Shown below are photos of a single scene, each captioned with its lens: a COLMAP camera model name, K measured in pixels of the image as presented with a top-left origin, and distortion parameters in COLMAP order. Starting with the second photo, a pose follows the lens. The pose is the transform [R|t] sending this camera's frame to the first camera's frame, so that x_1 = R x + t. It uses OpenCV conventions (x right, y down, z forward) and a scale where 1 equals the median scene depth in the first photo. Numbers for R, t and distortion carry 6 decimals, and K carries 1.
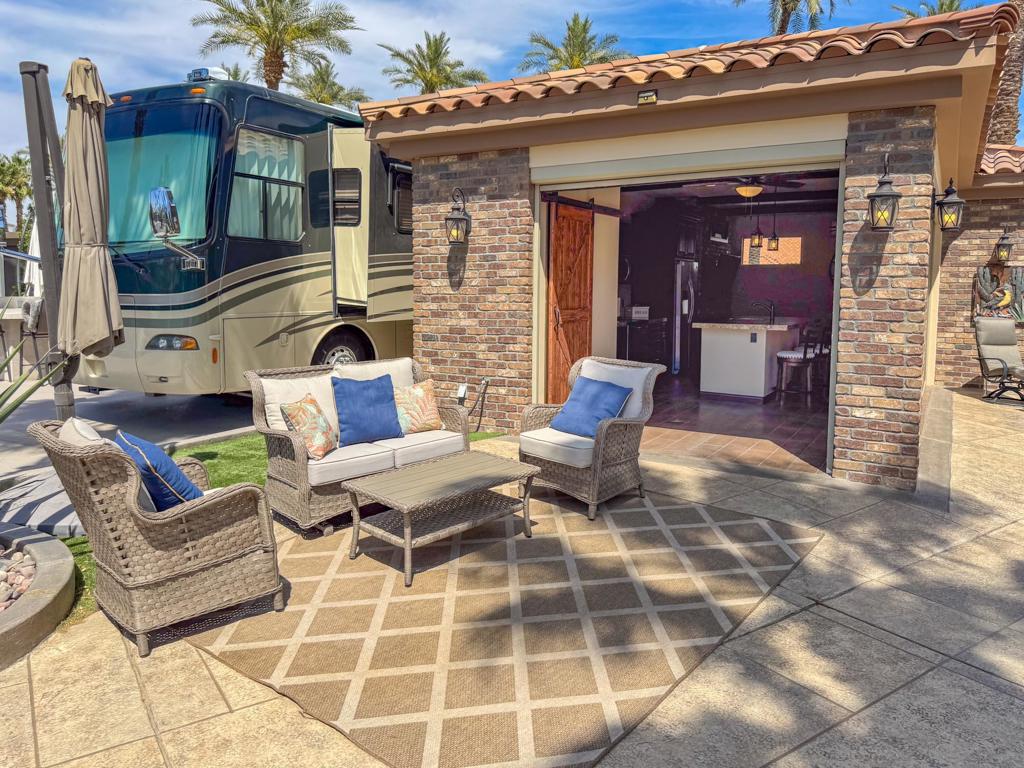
lens RADIAL K [[729.7, 0, 522.5], [0, 729.7, 352.4], [0, 0, 1]] dist [0.080250, -0.125622]
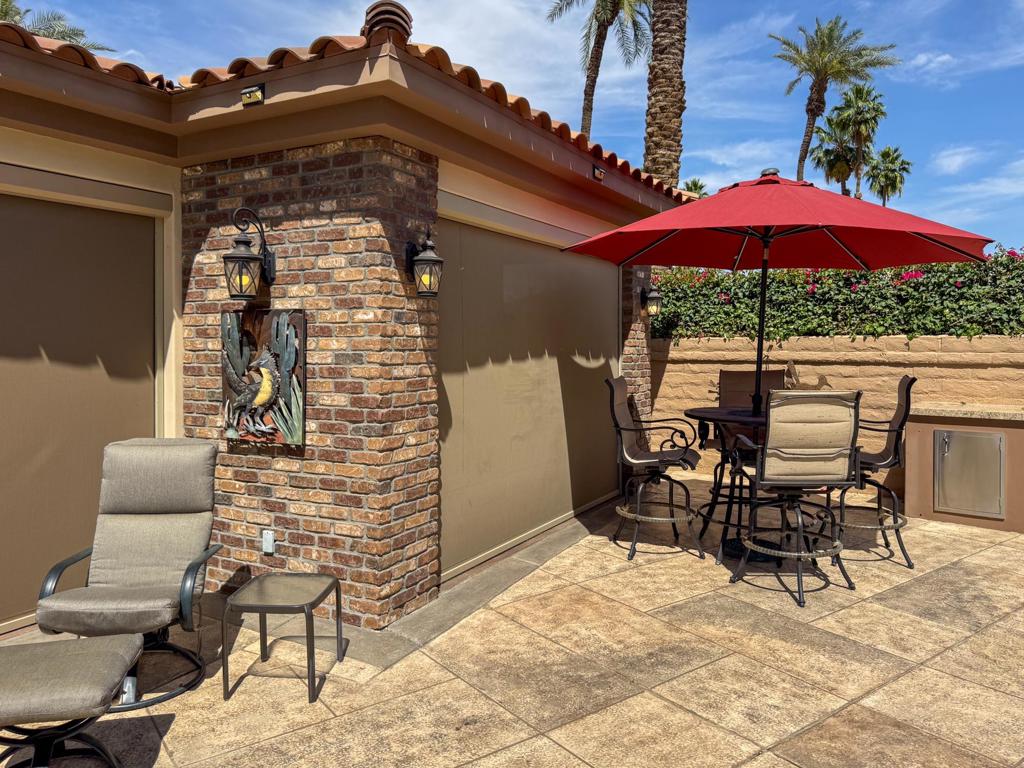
lens RADIAL K [[729.7, 0, 522.5], [0, 729.7, 352.4], [0, 0, 1]] dist [0.080250, -0.125622]
pose [[0.999556, -0.008776, 0.028457, 1.138536], [0.010933, 0.997005, -0.076556, -0.085231], [-0.027700, 0.076833, 0.996659, 0.833702]]
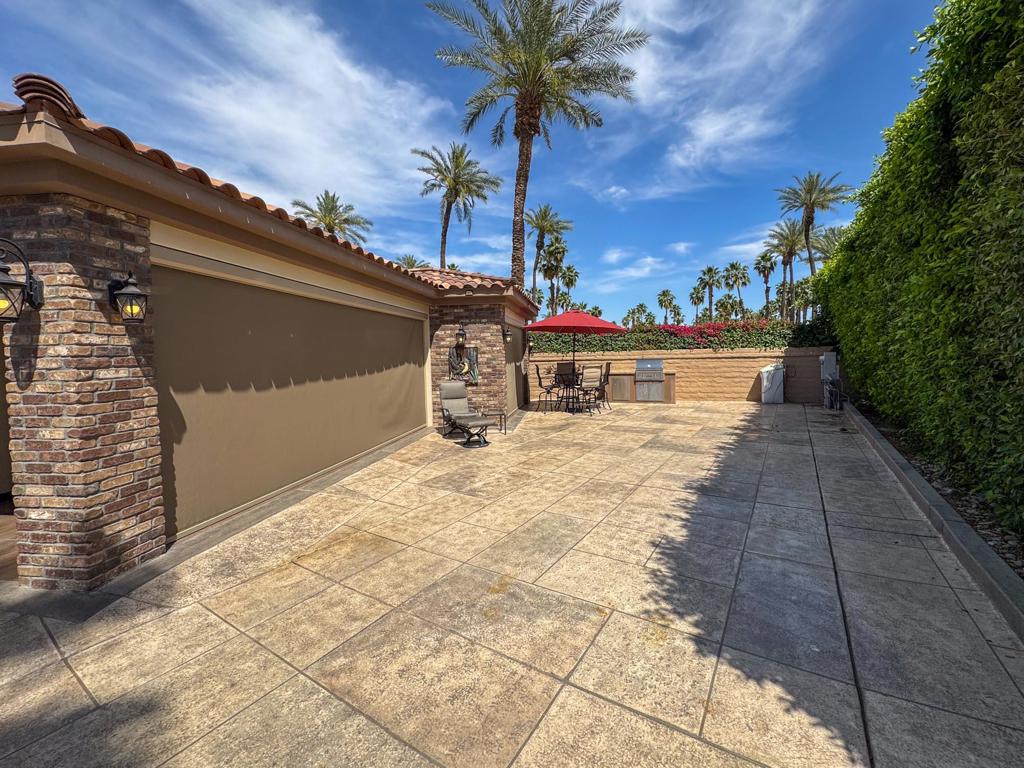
lens RADIAL K [[414.7, 0, 537.3], [0, 414.7, 367.7], [0, 0, 1]] dist [0.000163, -0.000010]
pose [[0.912465, -0.039181, 0.407274, 0.625681], [0.065590, 0.996538, -0.051079, -0.026111], [-0.403863, 0.073321, 0.911877, 0.188320]]
